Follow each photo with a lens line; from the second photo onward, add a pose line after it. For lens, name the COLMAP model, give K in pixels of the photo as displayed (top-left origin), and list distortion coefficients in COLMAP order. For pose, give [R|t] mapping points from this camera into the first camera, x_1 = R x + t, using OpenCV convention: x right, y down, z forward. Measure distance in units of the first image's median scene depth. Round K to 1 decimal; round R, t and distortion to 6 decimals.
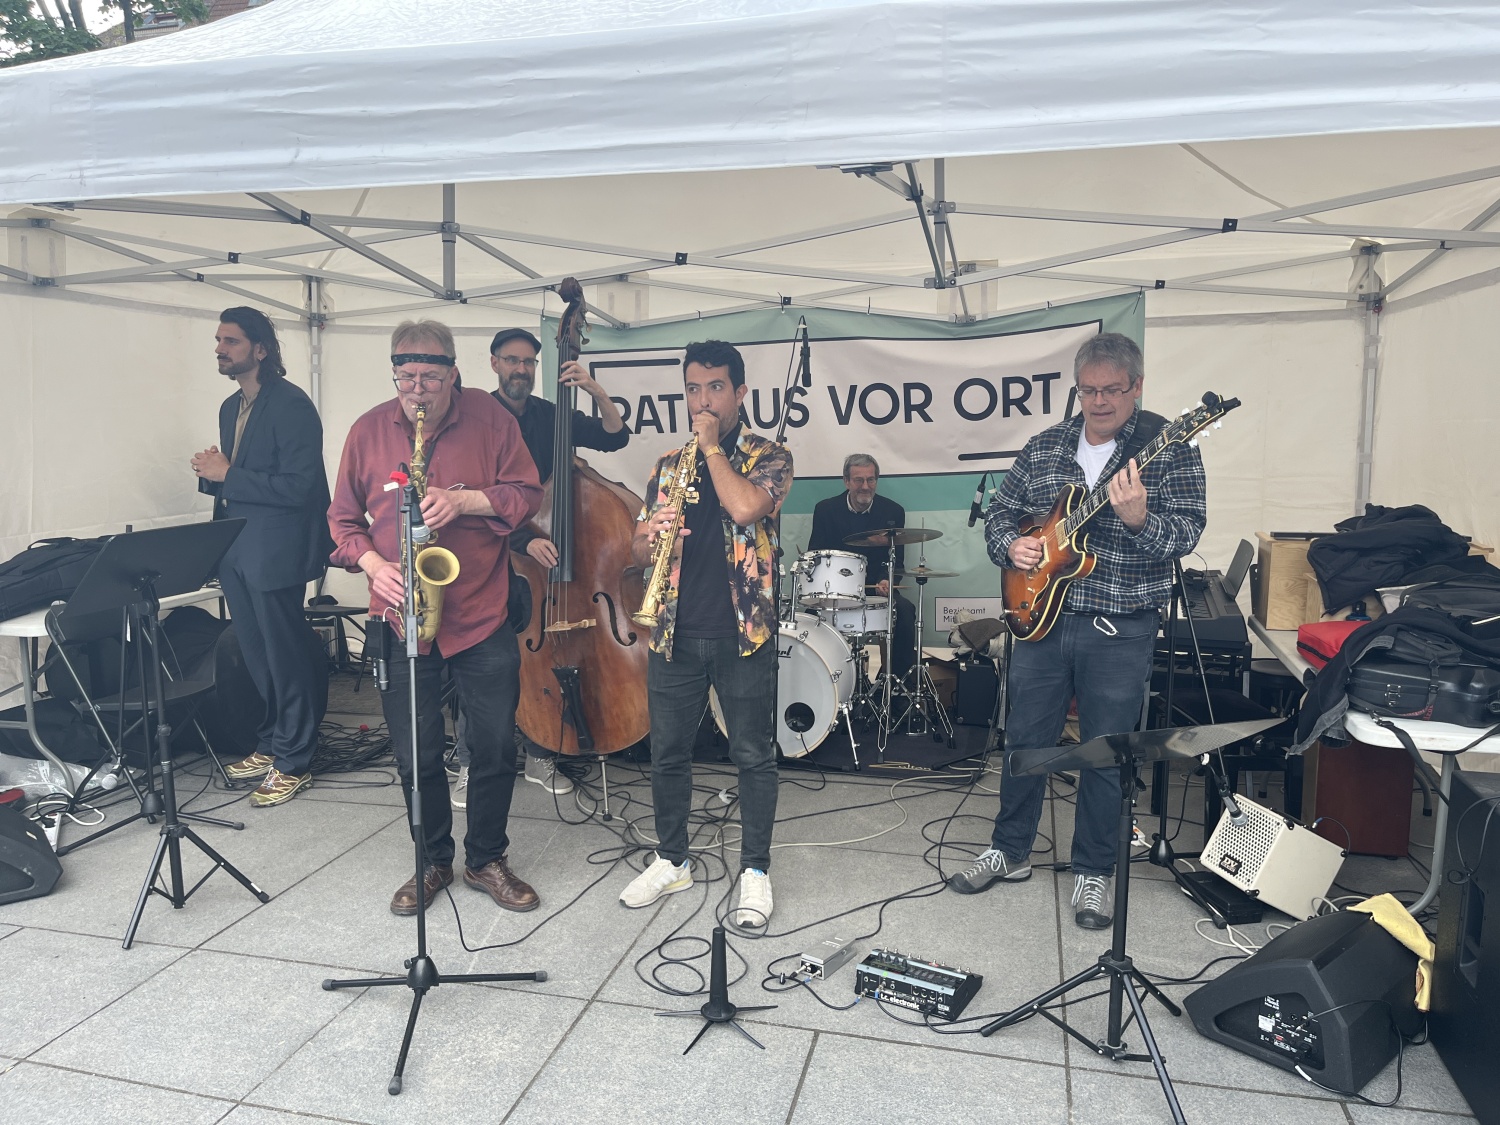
lens RADIAL K [[1141.2, 0, 750.0], [0, 1141.2, 562.5], [0, 0, 1]] dist [0.071385, -0.103131]
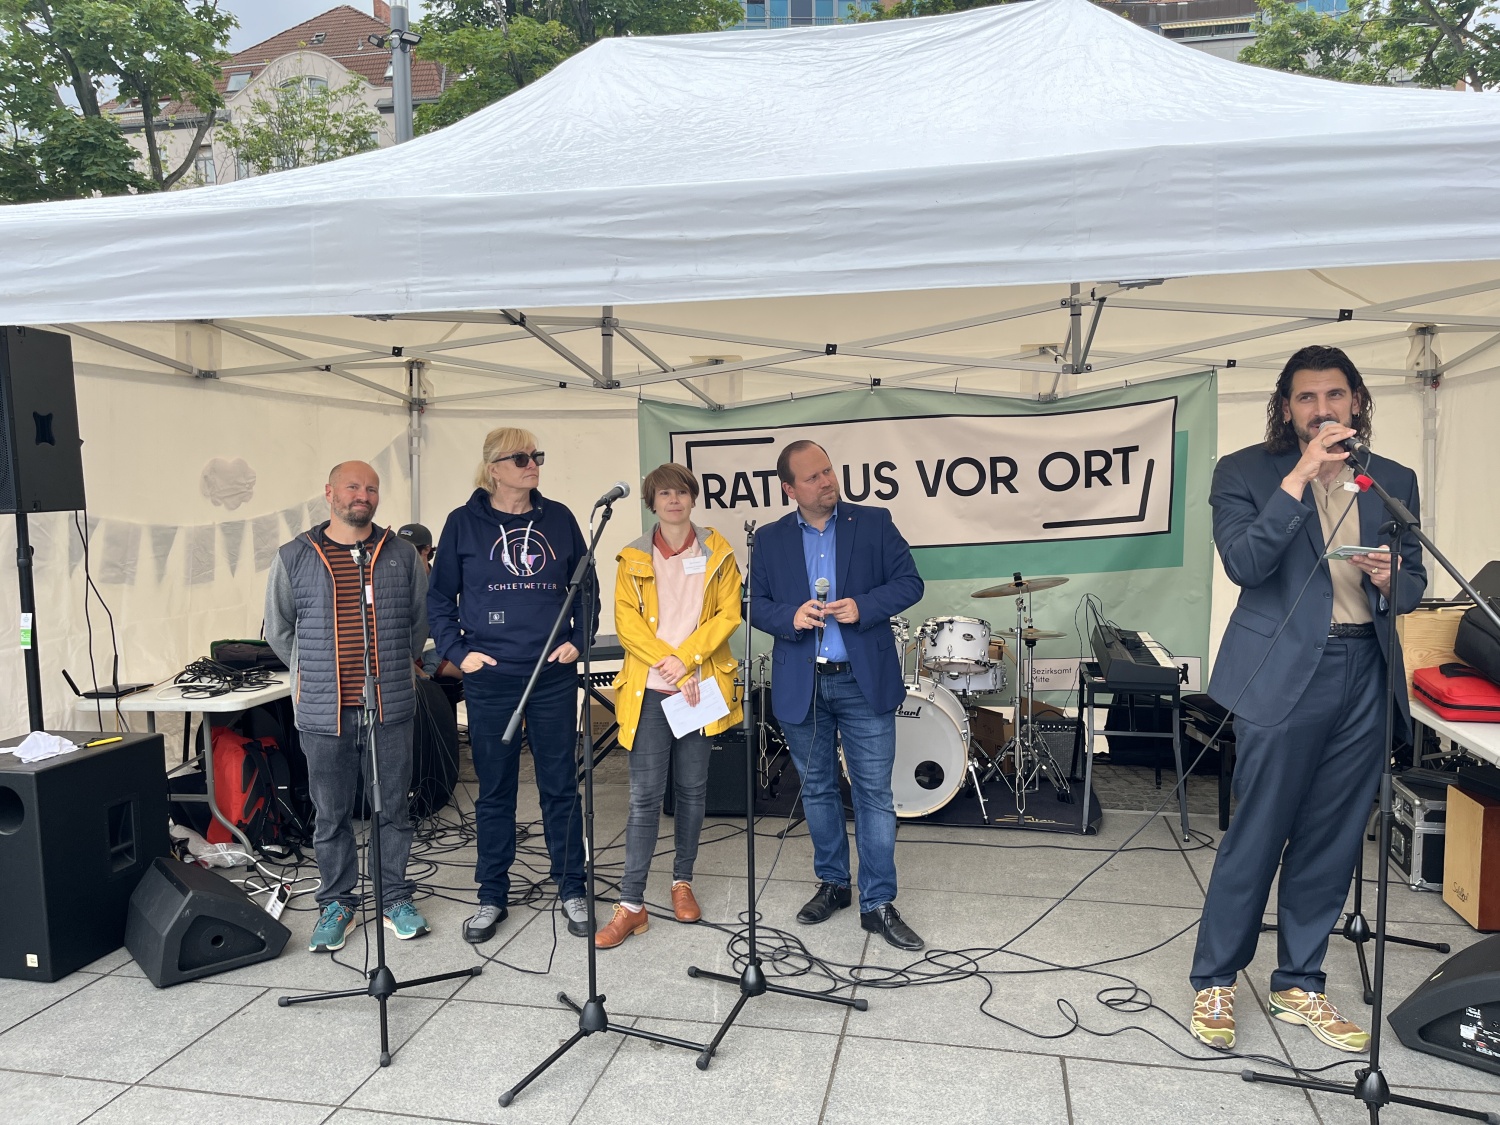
lens RADIAL K [[1143.5, 0, 752.3], [0, 1143.5, 572.2], [0, 0, 1]] dist [0.071467, -0.106061]
pose [[0.999337, -0.016555, 0.032439, -0.149212], [0.018215, 0.998503, -0.051567, 0.000700], [-0.031537, 0.052123, 0.998143, -0.059660]]
